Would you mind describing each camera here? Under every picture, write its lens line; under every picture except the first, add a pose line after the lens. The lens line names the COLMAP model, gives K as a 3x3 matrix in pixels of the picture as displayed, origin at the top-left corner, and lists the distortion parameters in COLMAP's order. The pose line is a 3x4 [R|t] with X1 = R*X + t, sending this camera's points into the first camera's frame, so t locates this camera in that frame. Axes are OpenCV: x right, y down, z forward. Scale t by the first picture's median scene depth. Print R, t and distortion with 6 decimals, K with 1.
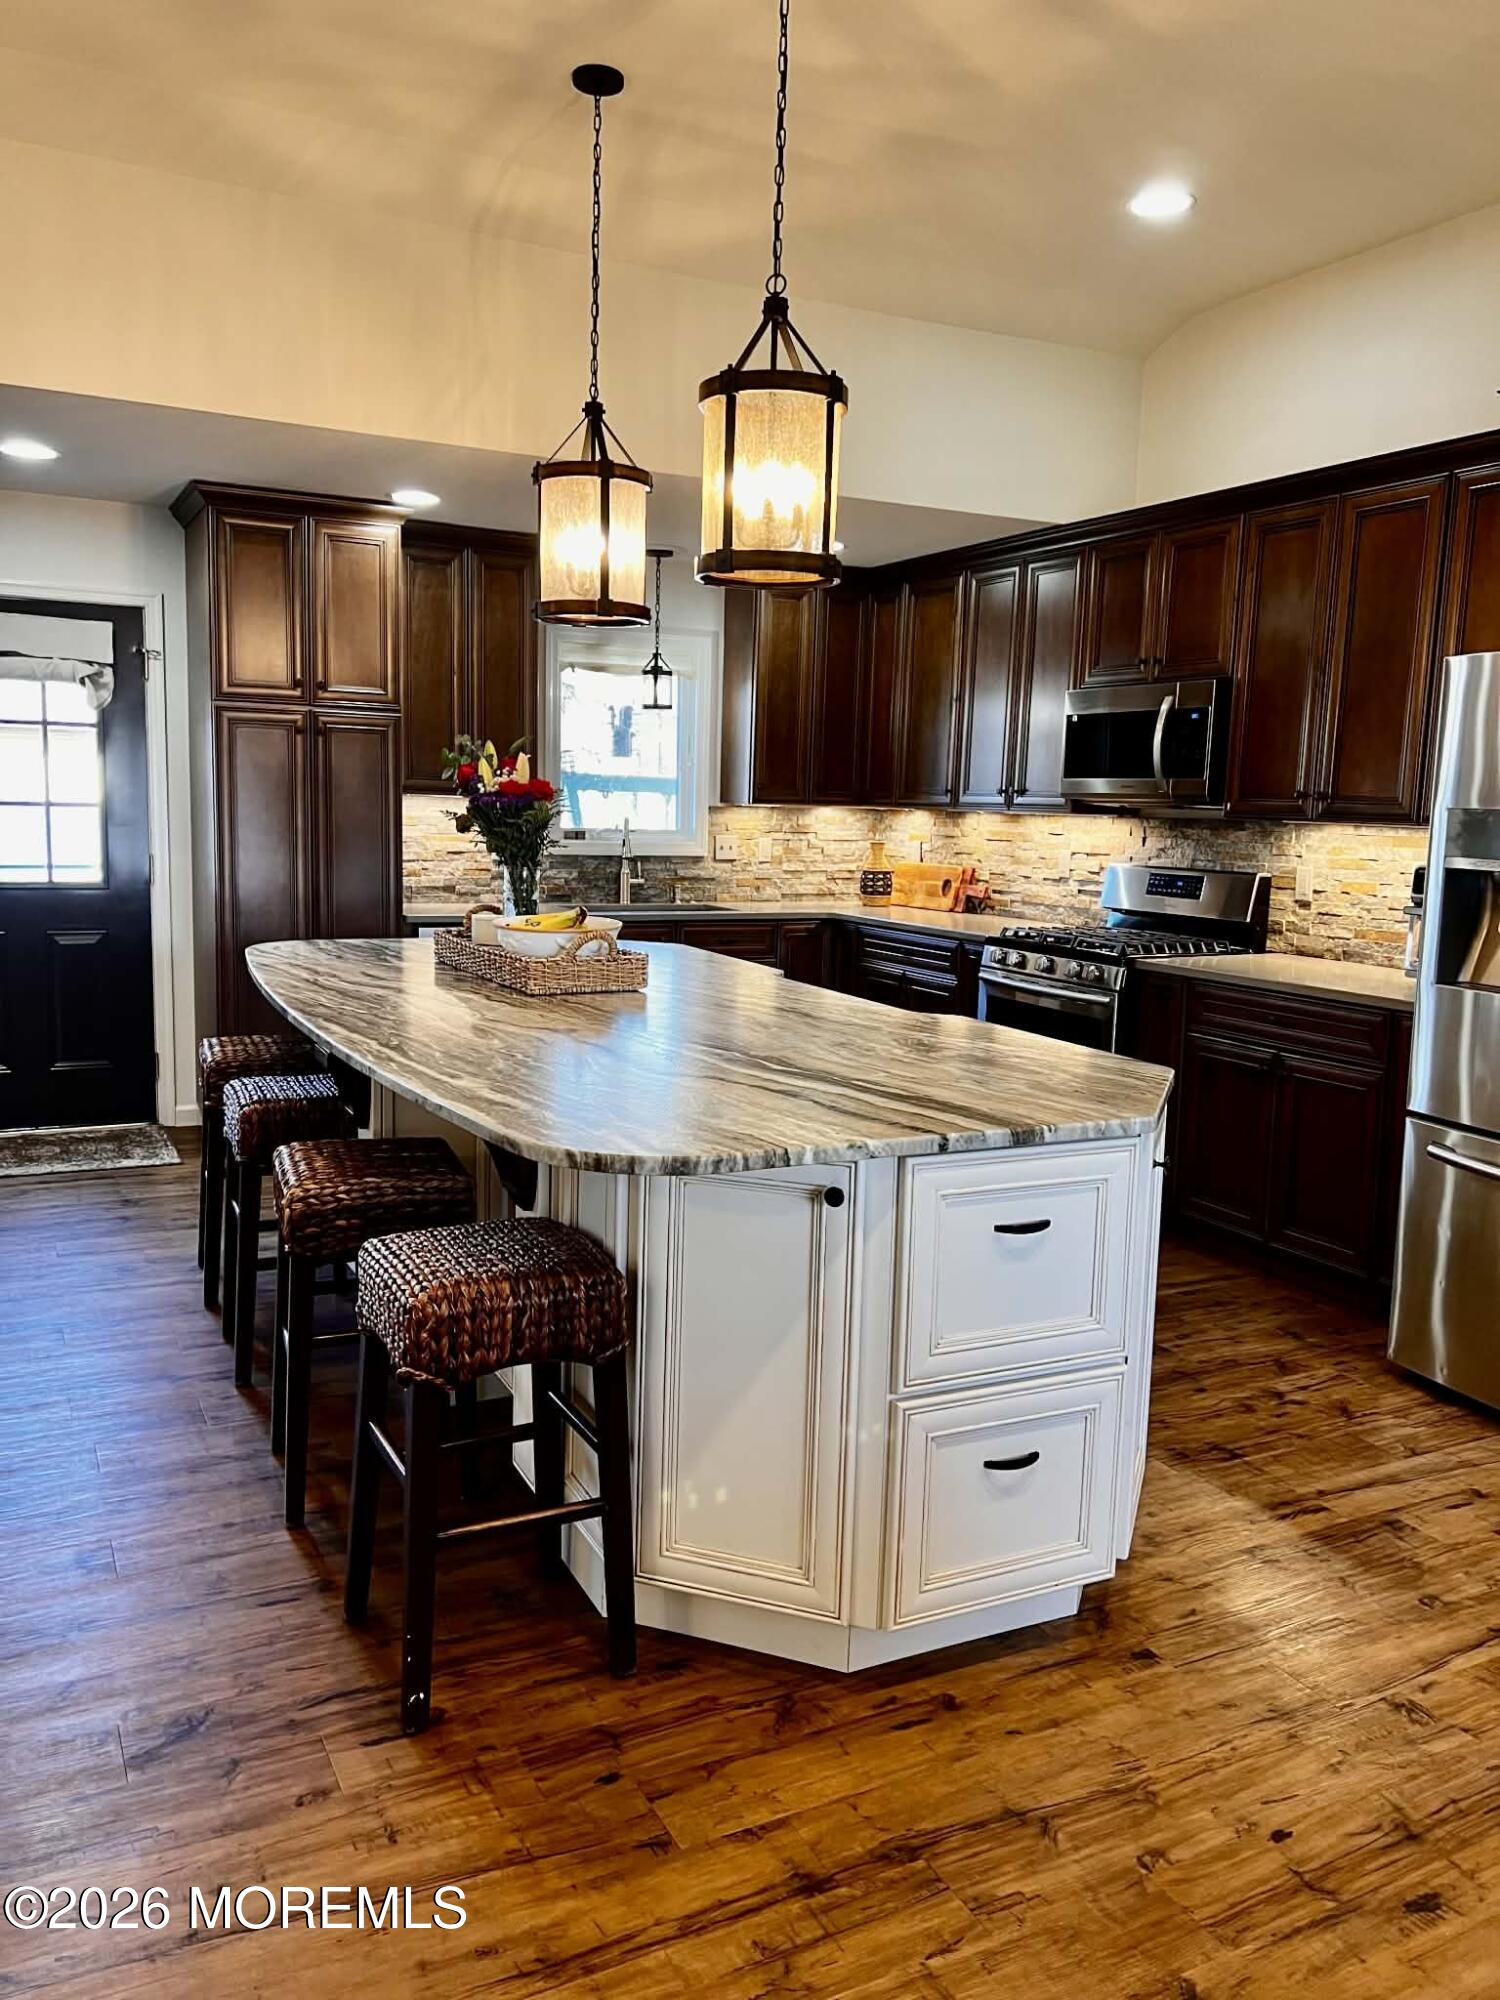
lens RADIAL K [[1493.3, 0, 738.8], [0, 1493.3, 1000.7], [0, 0, 1]] dist [0.077917, -0.114539]
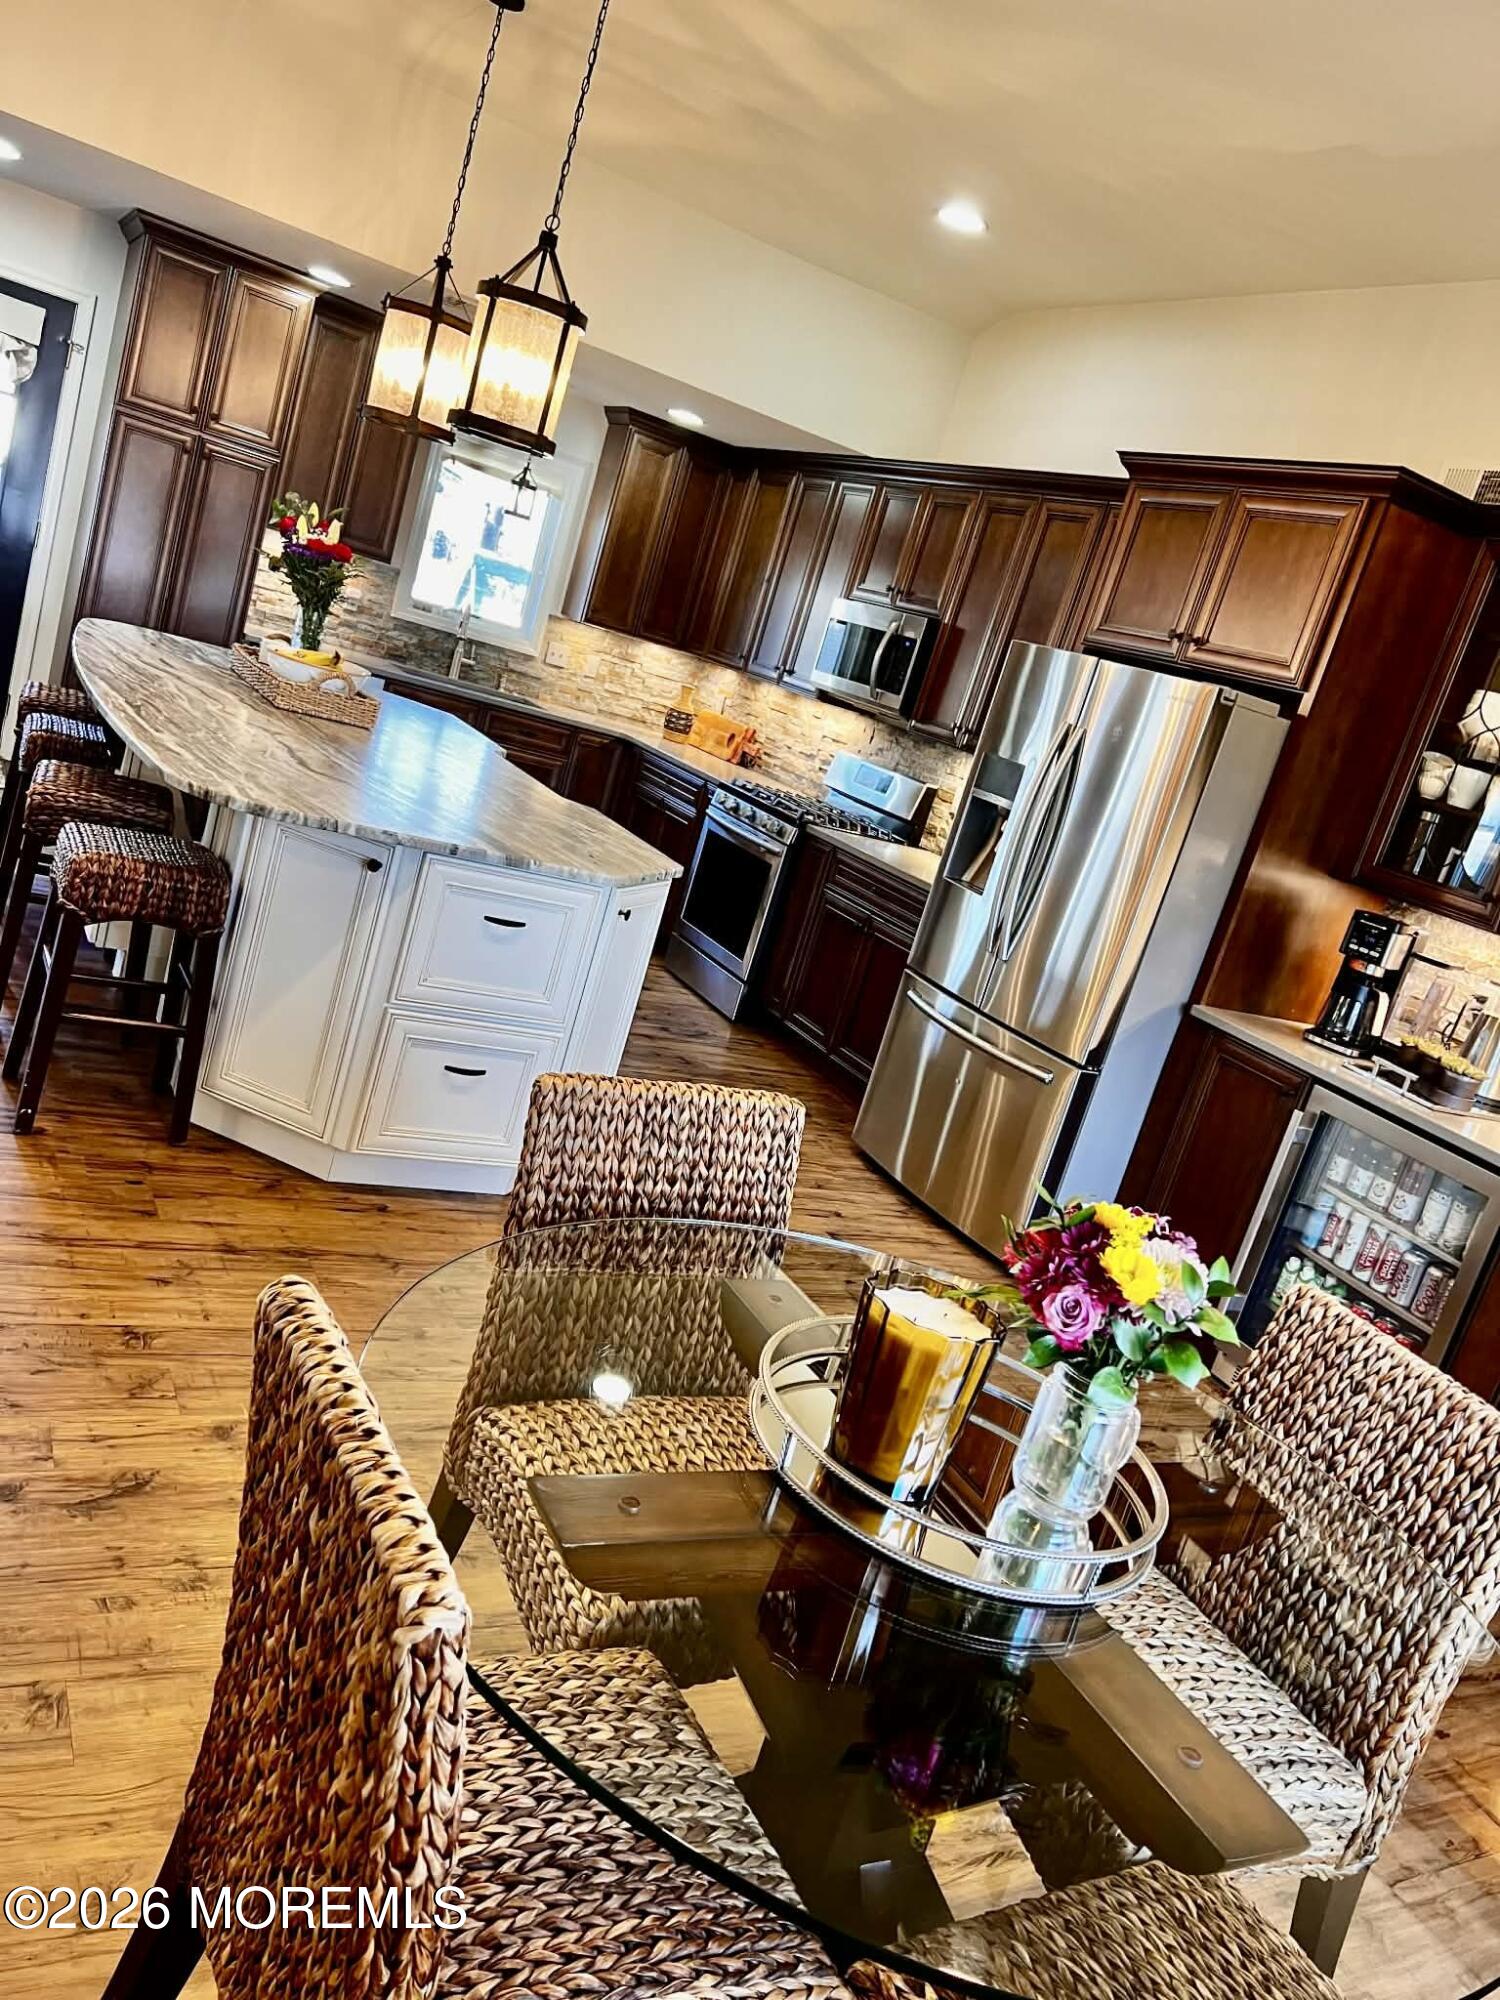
lens RADIAL K [[1499.7, 0, 773.3], [0, 1499.7, 1014.6], [0, 0, 1]] dist [0.083473, -0.124684]
pose [[0.965187, 0.246503, 0.087468, 0.145902], [-0.254539, 0.962166, 0.097188, 0.009704], [-0.060202, -0.116069, 0.991415, -0.229524]]
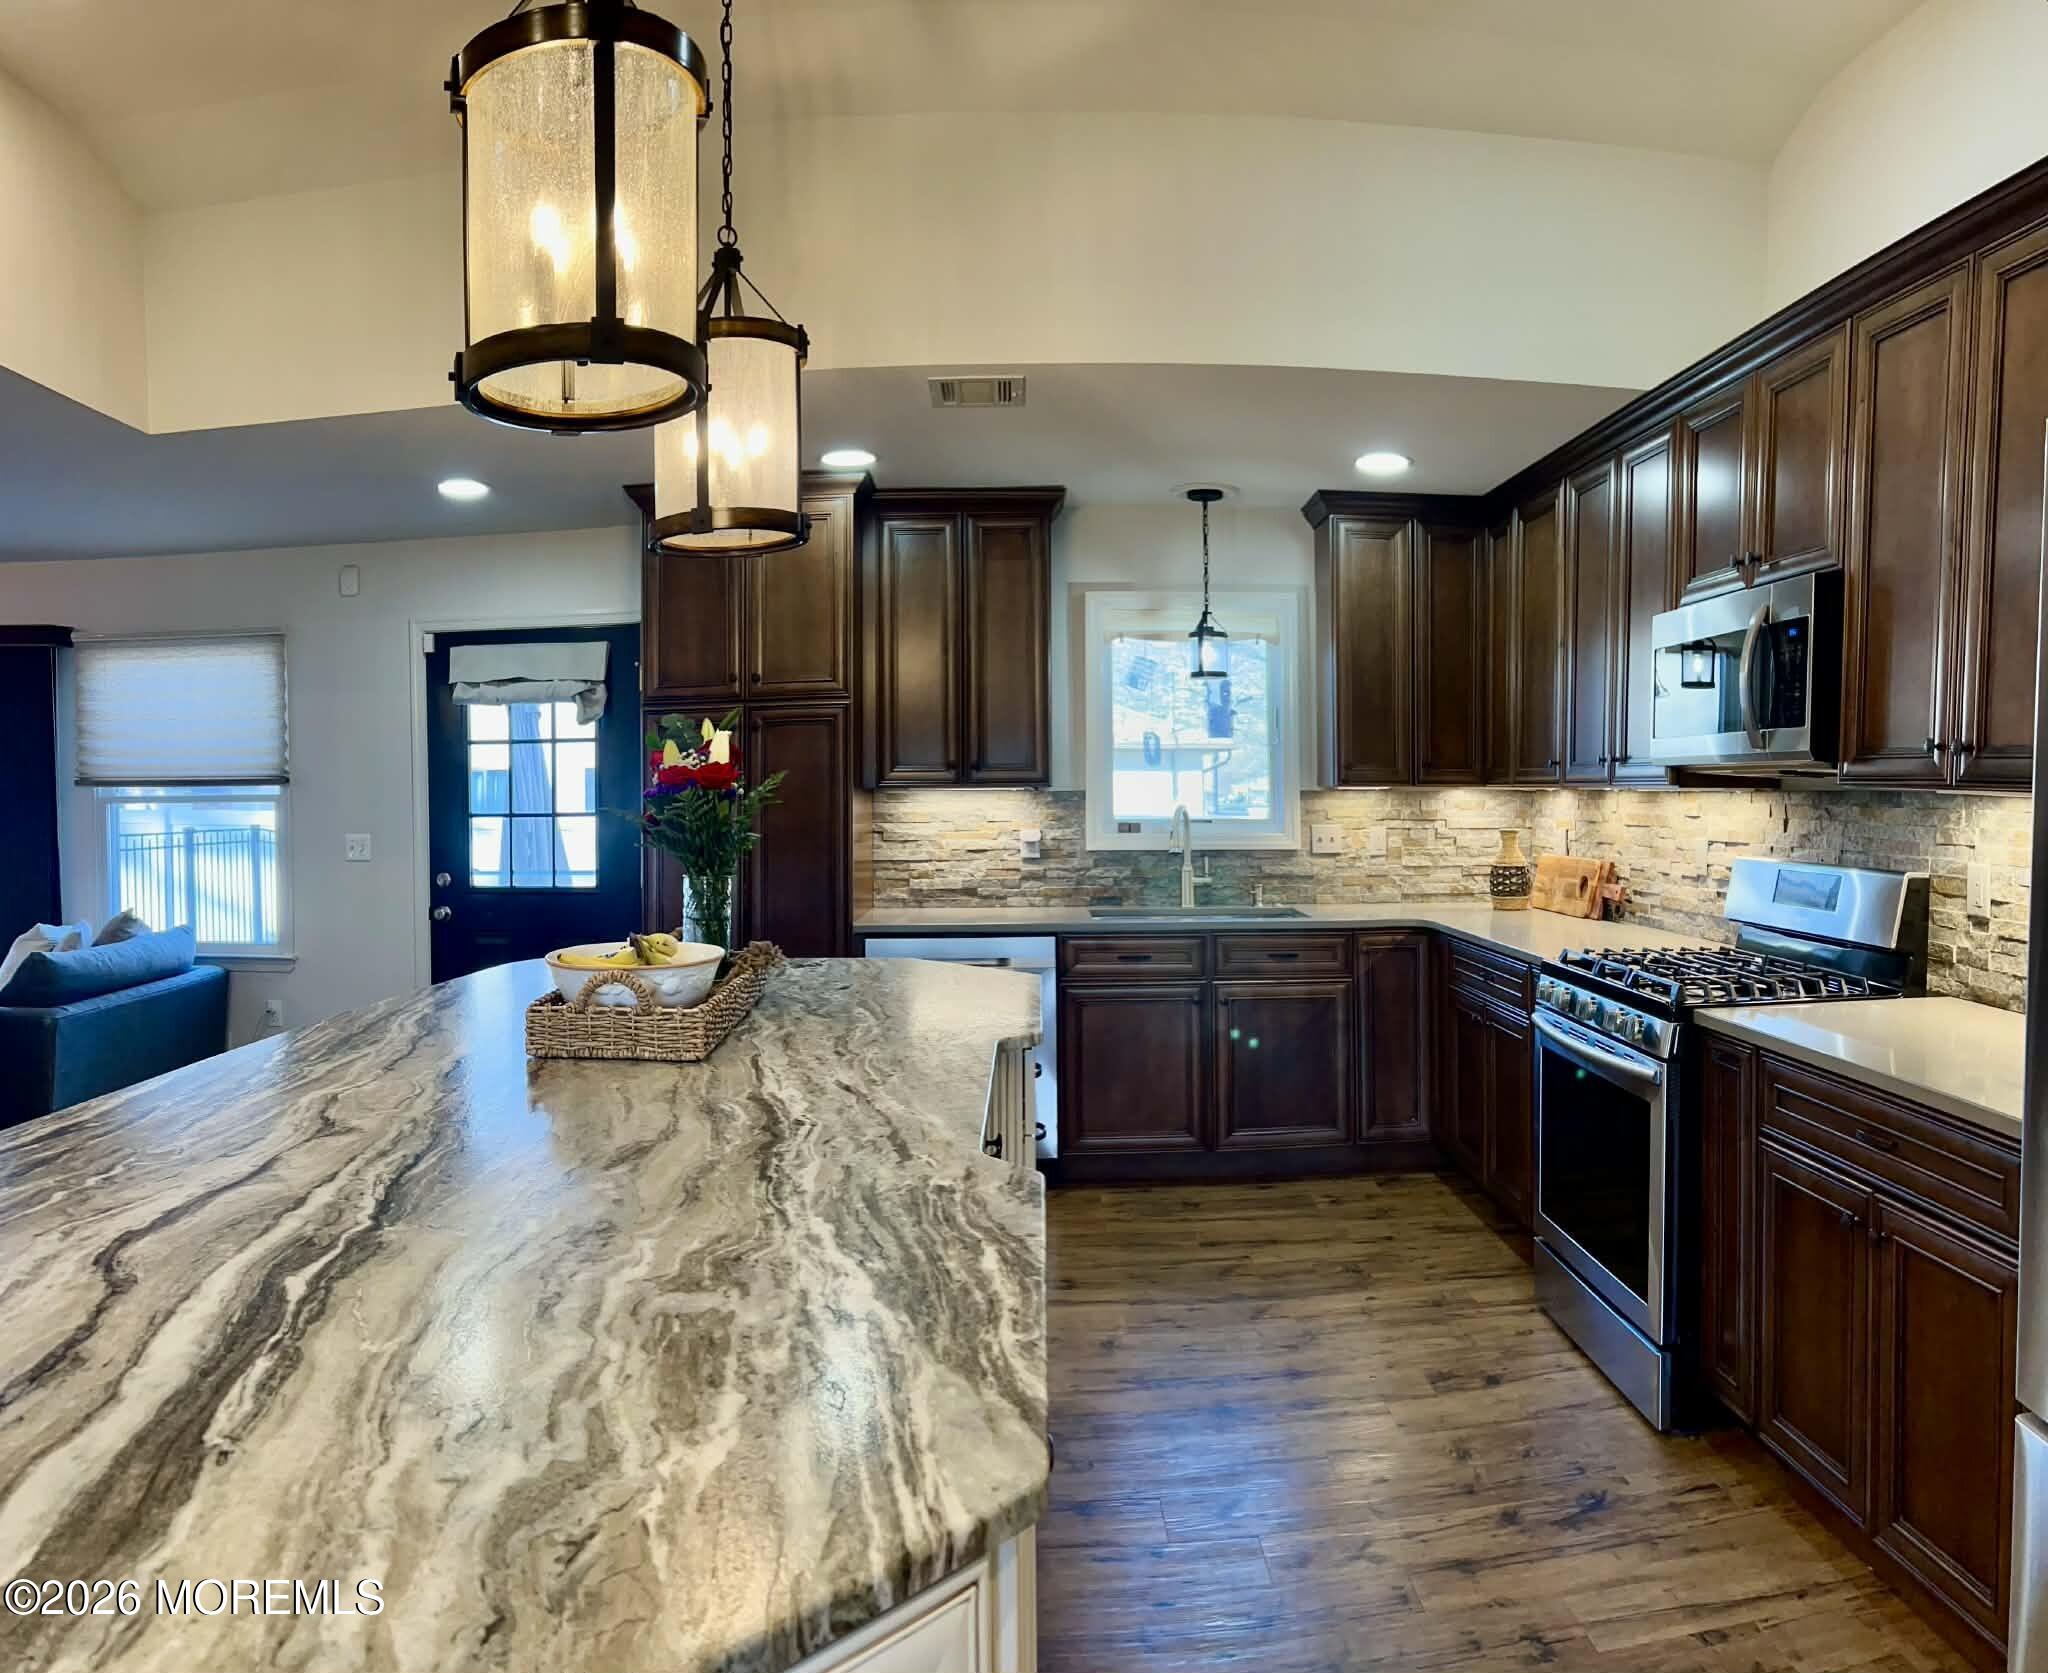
lens RADIAL K [[1314.1, 0, 1319.6], [0, 1314.1, 898.3], [0, 0, 1]] dist [-0.046771, 0.000757]
pose [[0.961368, -0.002810, -0.275254, 0.234998], [-0.012461, 0.998479, -0.053714, -0.037495], [0.274986, 0.055068, 0.959870, 0.367527]]
